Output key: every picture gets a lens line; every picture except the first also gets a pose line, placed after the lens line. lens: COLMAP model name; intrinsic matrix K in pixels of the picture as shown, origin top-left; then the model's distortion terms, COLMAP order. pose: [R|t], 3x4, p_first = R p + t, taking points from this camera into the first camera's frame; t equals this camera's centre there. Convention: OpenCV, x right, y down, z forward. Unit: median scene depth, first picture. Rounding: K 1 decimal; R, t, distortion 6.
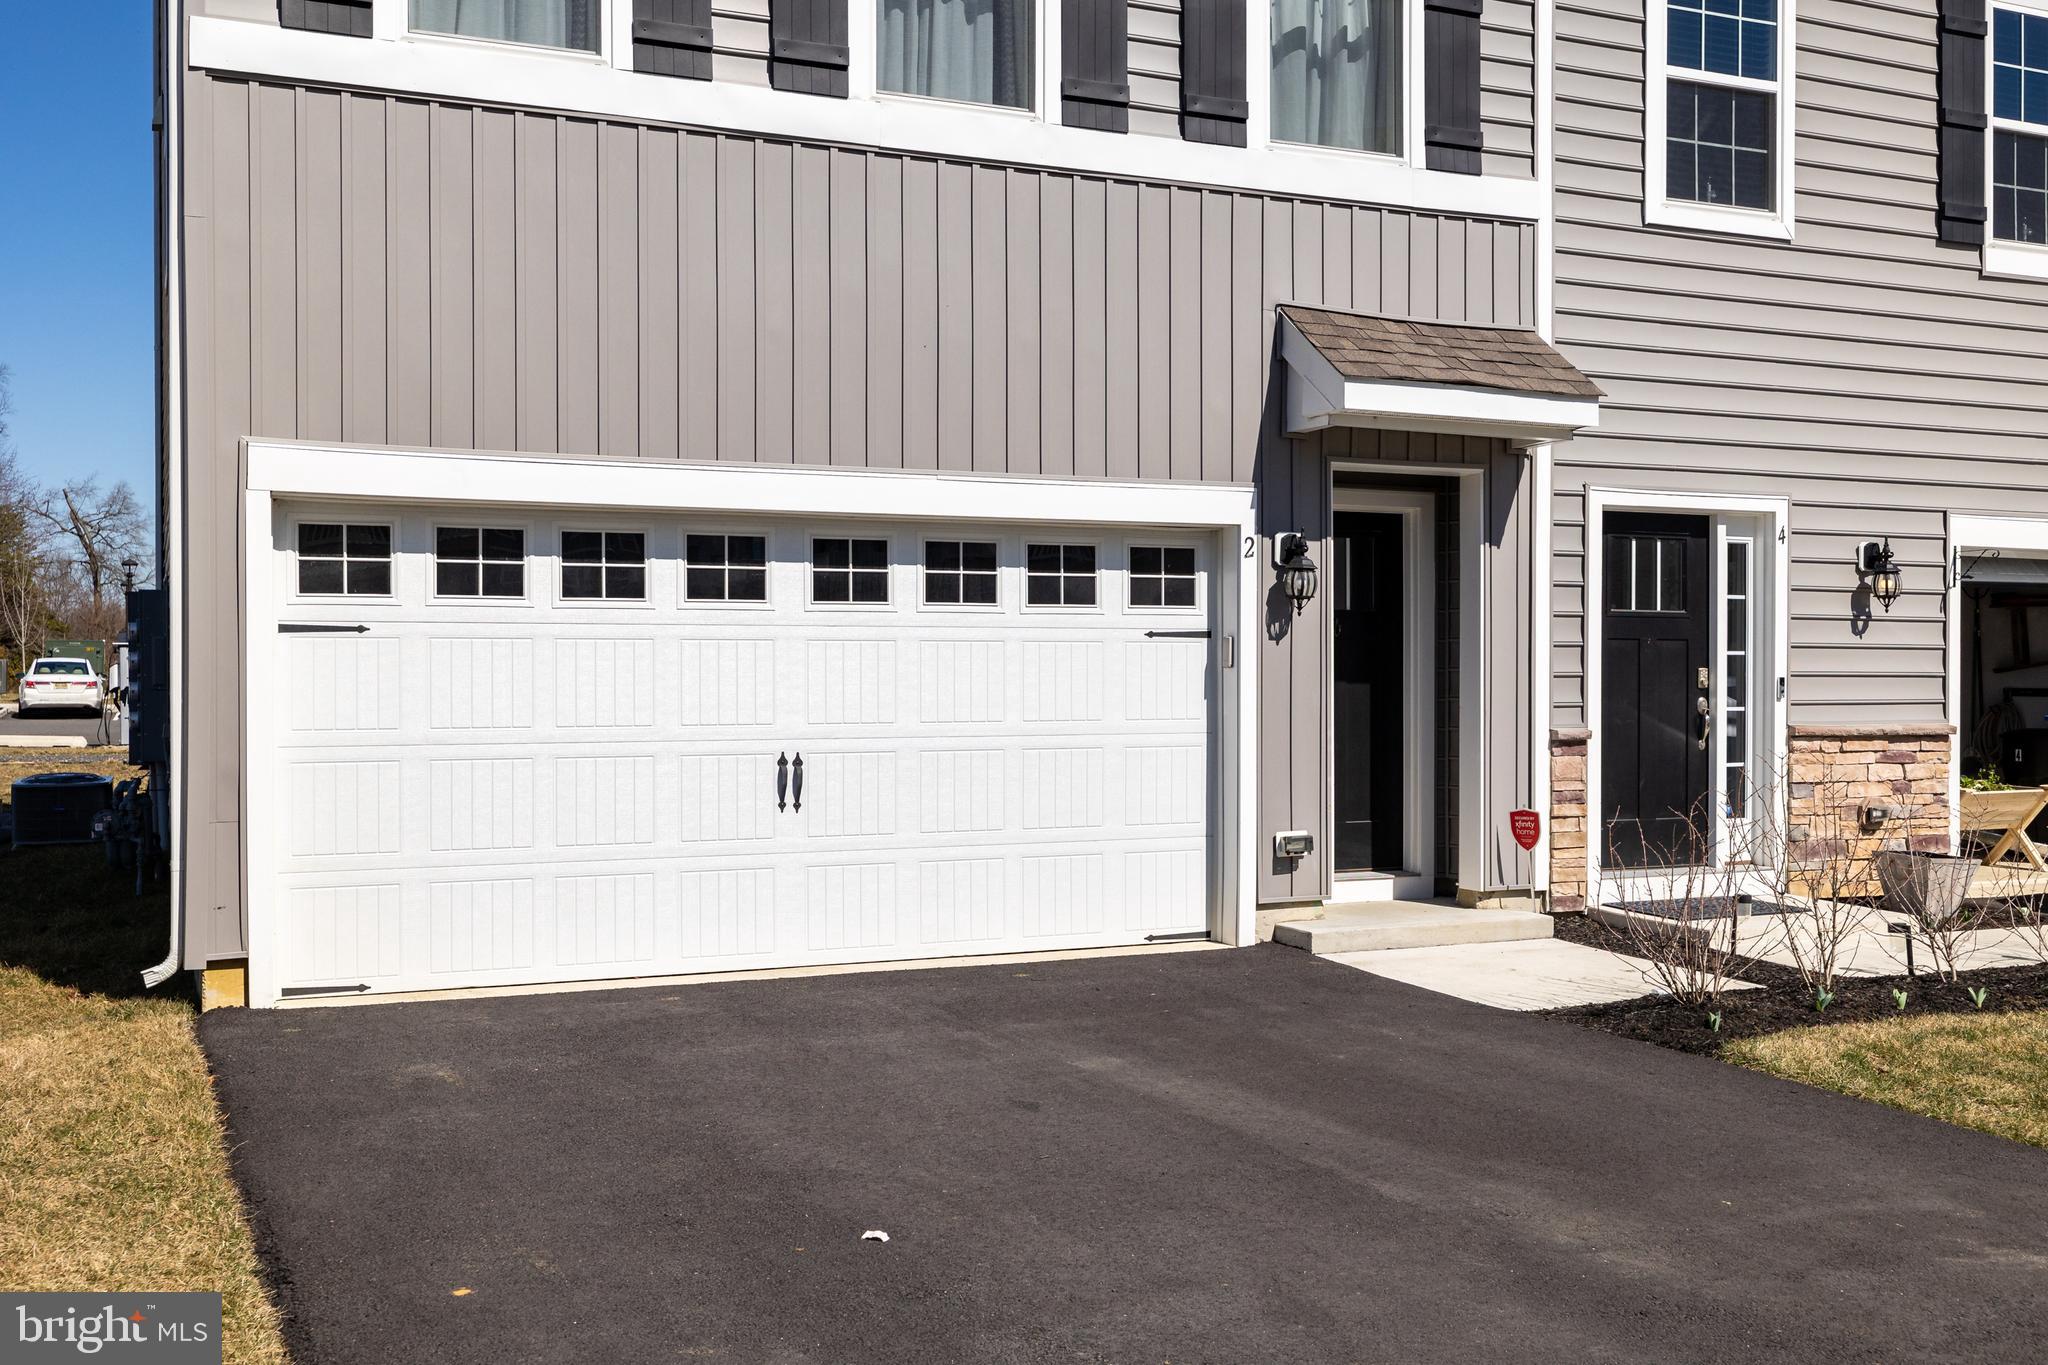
lens RADIAL K [[2001.8, 0, 1031.9], [0, 2001.8, 684.7], [0, 0, 1]] dist [0.002664, 0.000000]
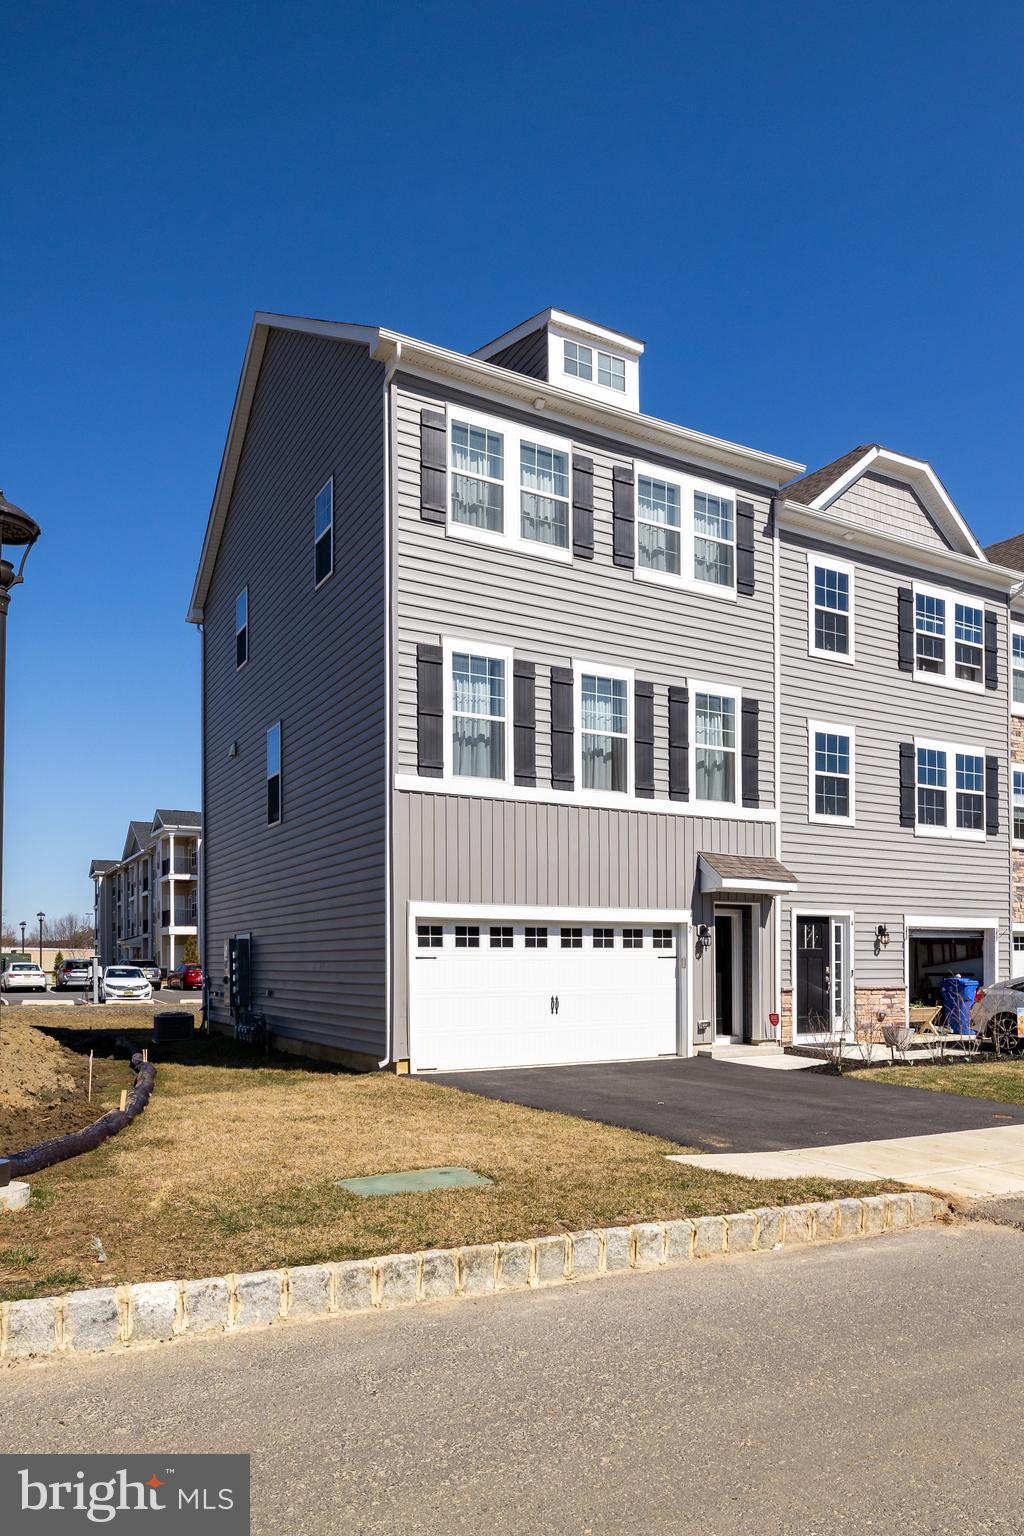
lens RADIAL K [[1049.2, 0, 589.0], [0, 1049.2, 959.2], [0, 0, 1]] dist [-0.004029, 0.003710]
pose [[0.991909, -0.003640, 0.126899, -0.252164], [0.005193, 0.999916, -0.011904, -0.003484], [-0.126845, 0.012467, 0.991844, -0.594756]]
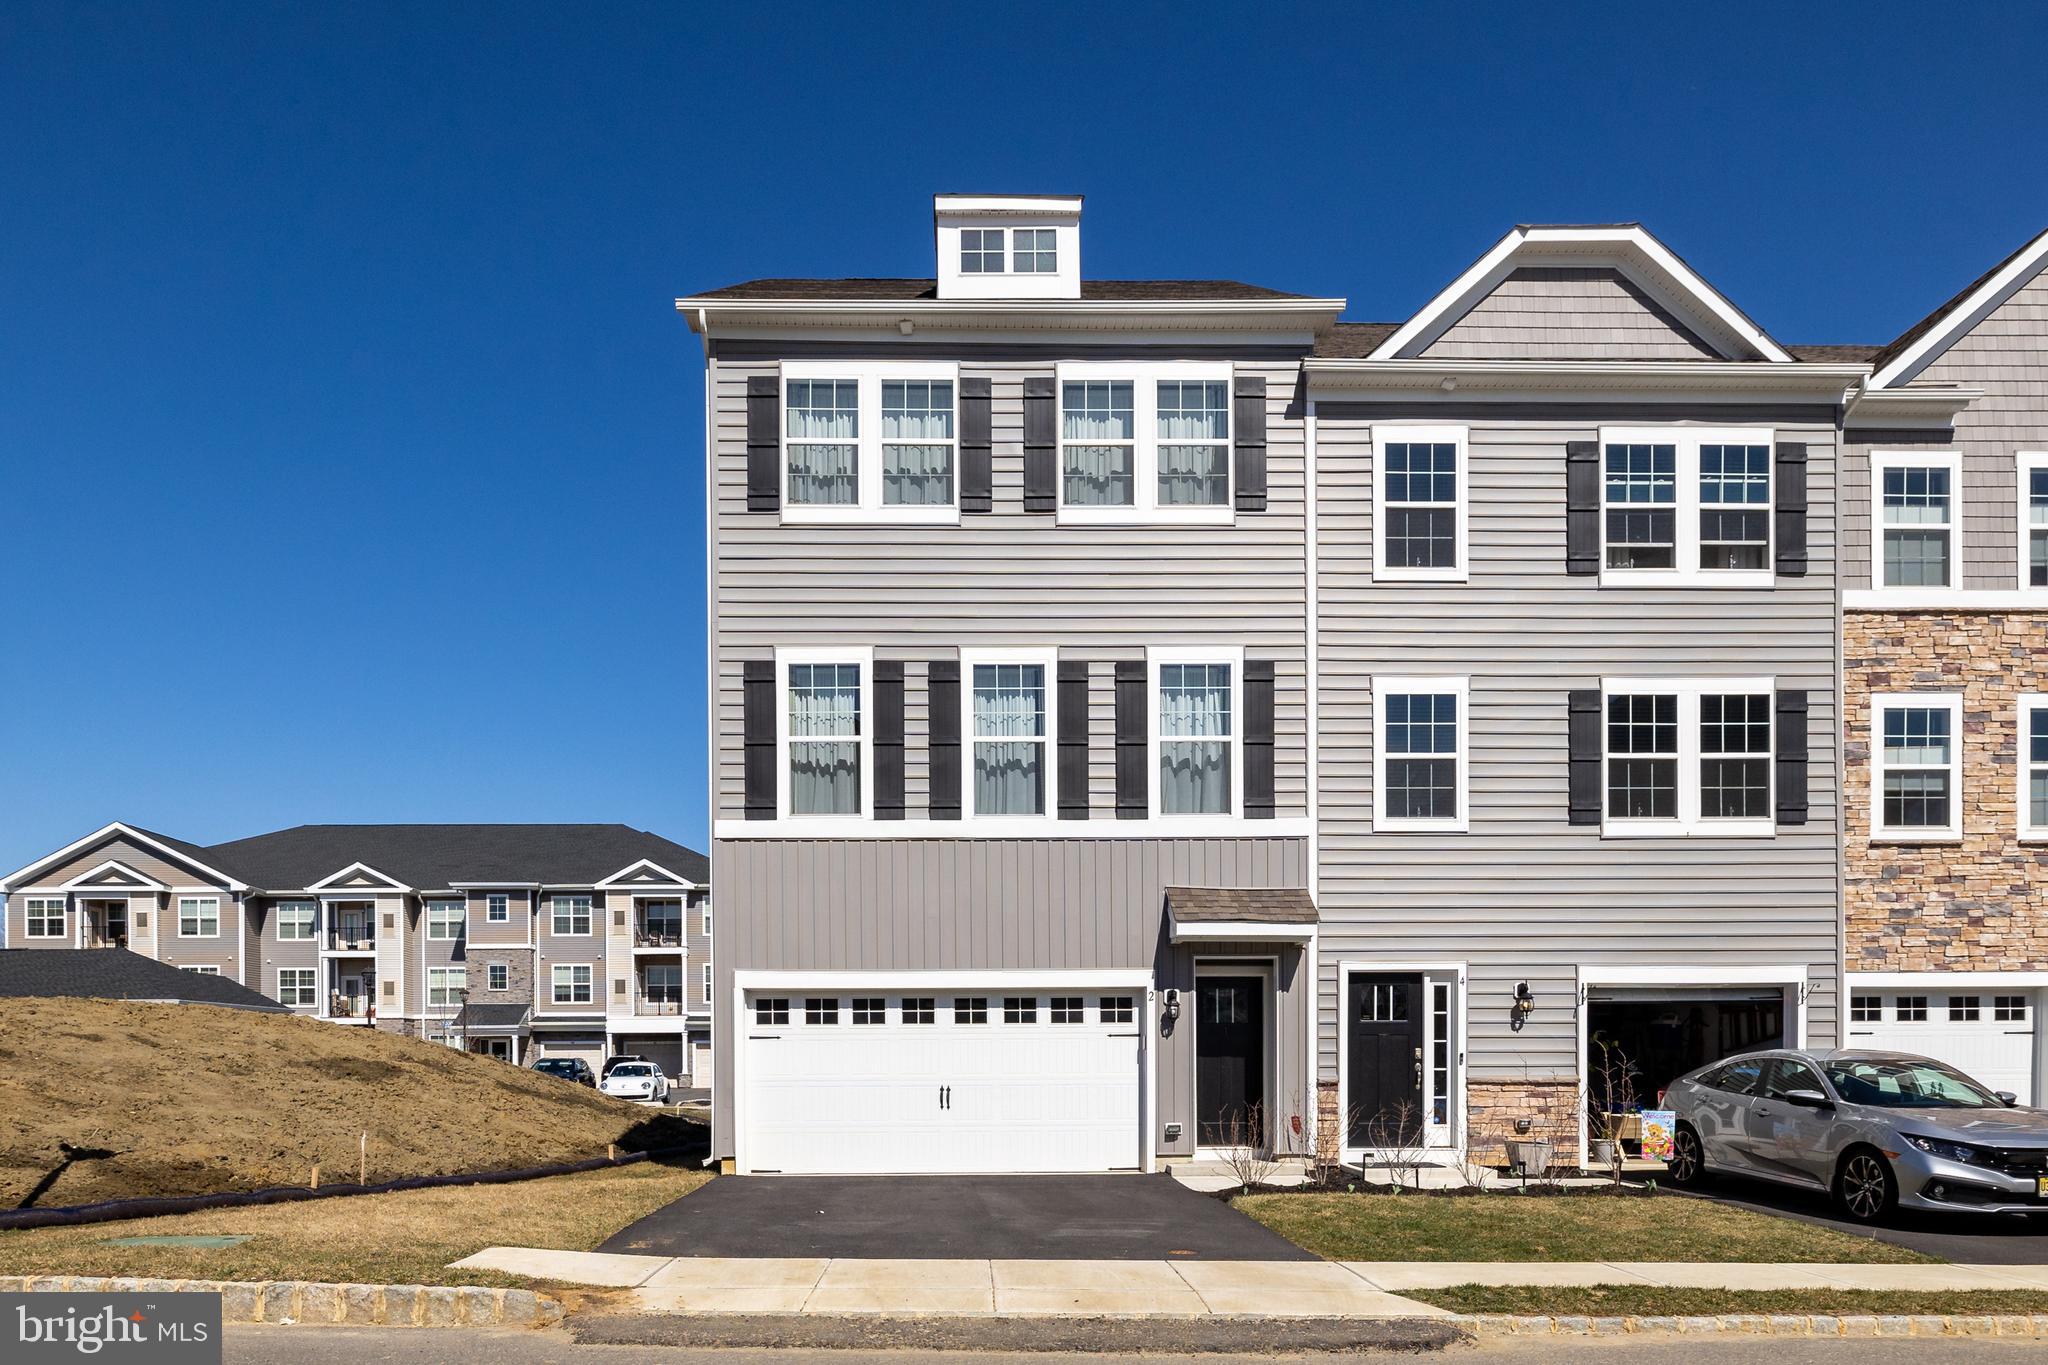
lens RADIAL K [[1477.6, 0, 1007.5], [0, 1477.6, 1083.3], [0, 0, 1]] dist [-0.004295, 0.002381]
pose [[0.919071, -0.001843, -0.394087, 0.604761], [0.001878, 0.999998, -0.000297, 0.028950], [0.394086, -0.000467, 0.919073, -0.581121]]
